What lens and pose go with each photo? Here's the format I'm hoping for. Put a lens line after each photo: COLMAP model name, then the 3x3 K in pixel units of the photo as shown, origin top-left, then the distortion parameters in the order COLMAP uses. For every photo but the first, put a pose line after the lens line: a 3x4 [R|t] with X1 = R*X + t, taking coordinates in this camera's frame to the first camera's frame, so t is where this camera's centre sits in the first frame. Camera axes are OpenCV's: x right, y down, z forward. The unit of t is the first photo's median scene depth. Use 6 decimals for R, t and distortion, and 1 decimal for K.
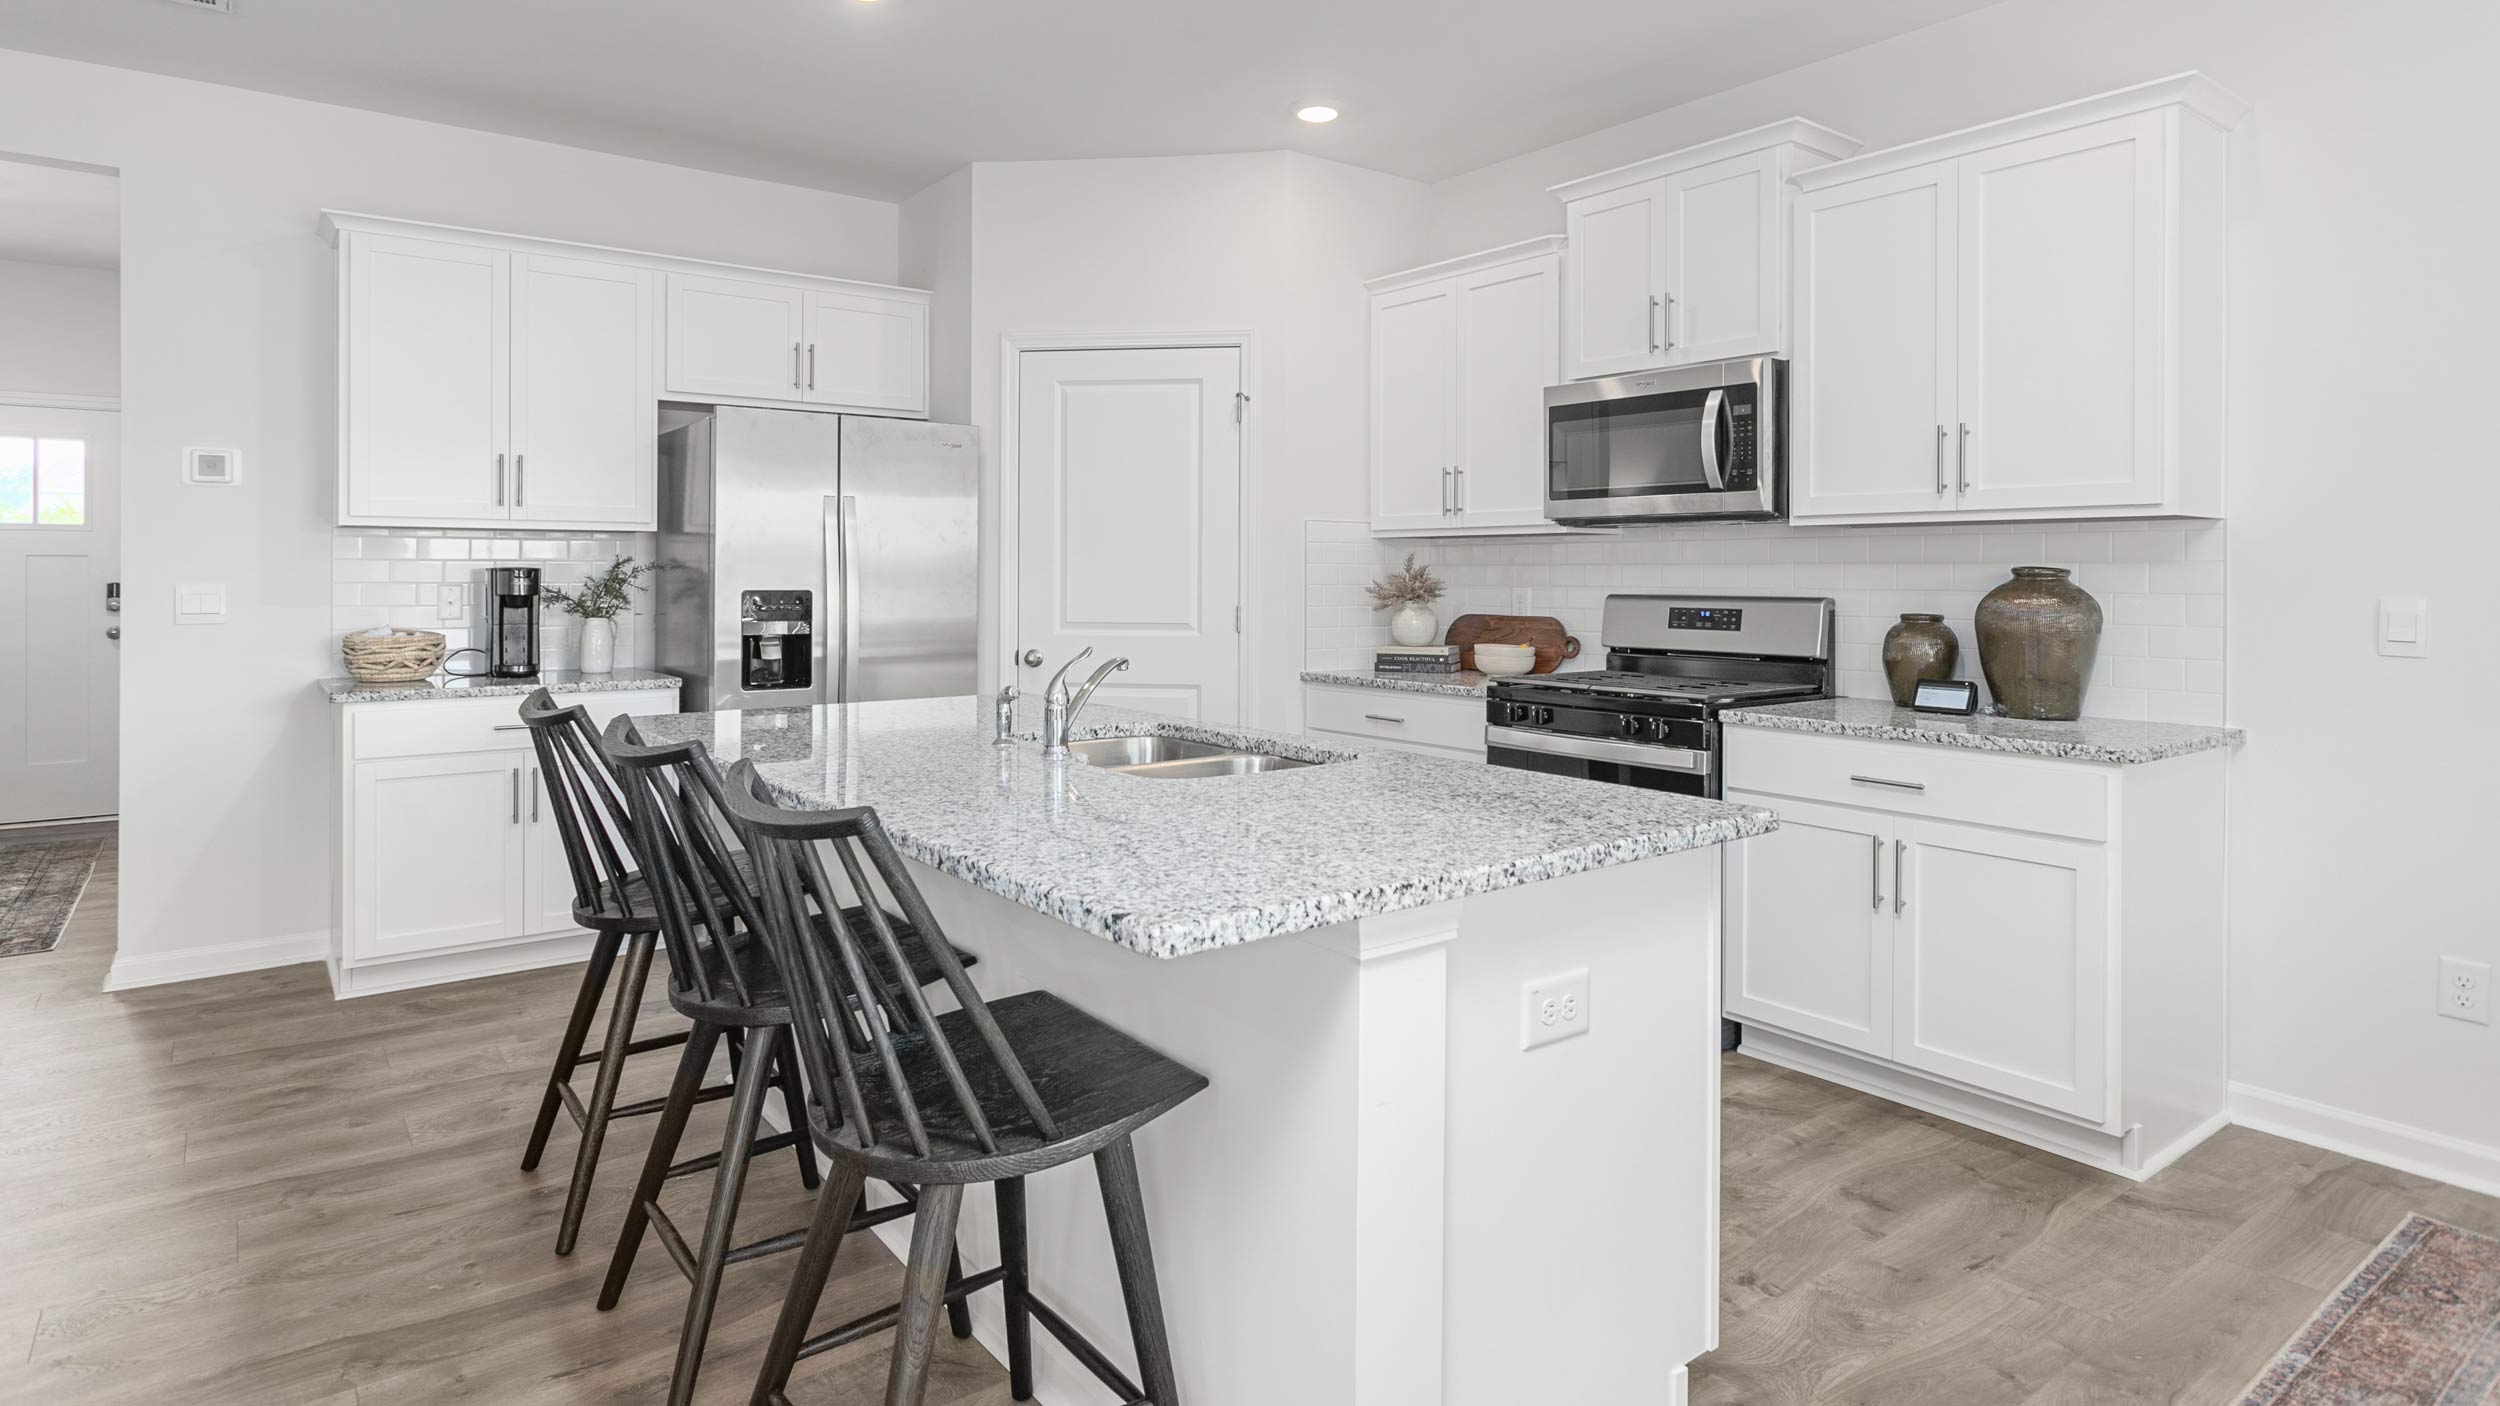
lens RADIAL K [[1337.2, 0, 1241.4], [0, 1337.2, 709.8], [0, 0, 1]] dist [-0.011498, 0.001426]
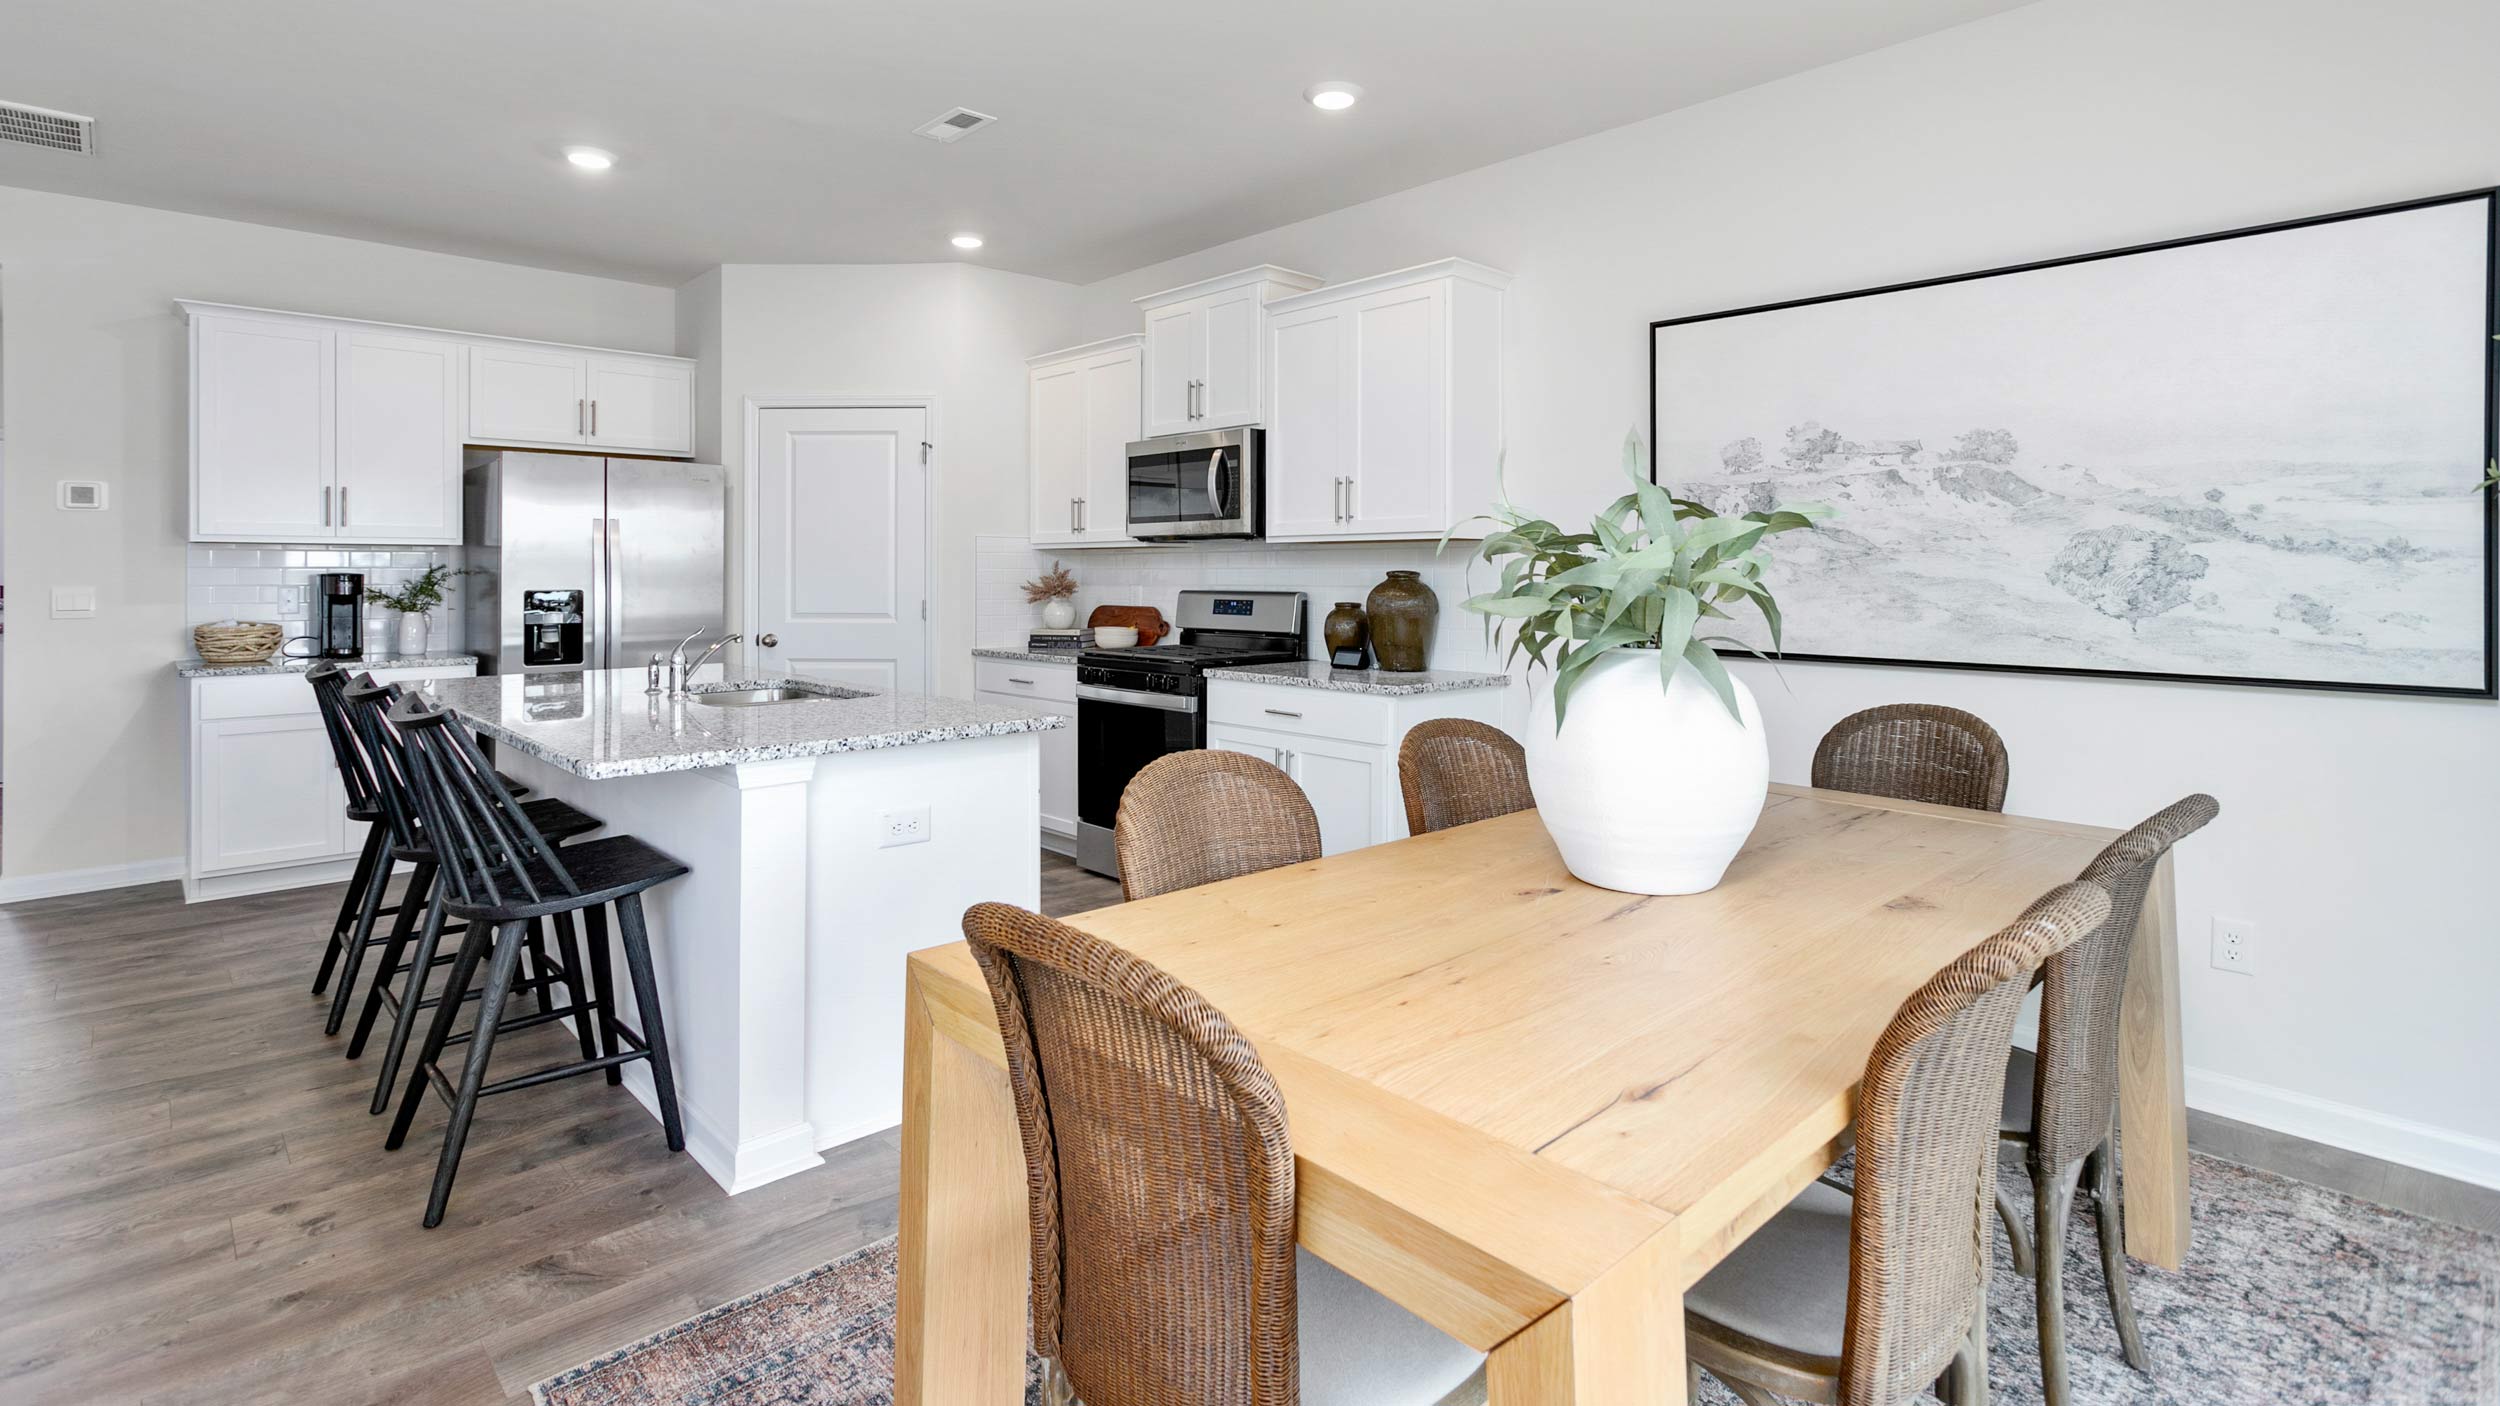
lens RADIAL K [[1203.3, 0, 1257.0], [0, 1203.3, 680.2], [0, 0, 1]] dist [-0.003290, -0.000594]
pose [[0.994315, -0.012672, 0.105725, 0.232079], [0.013873, 0.999847, -0.010626, 0.023416], [-0.105574, 0.012033, 0.994339, -0.273406]]
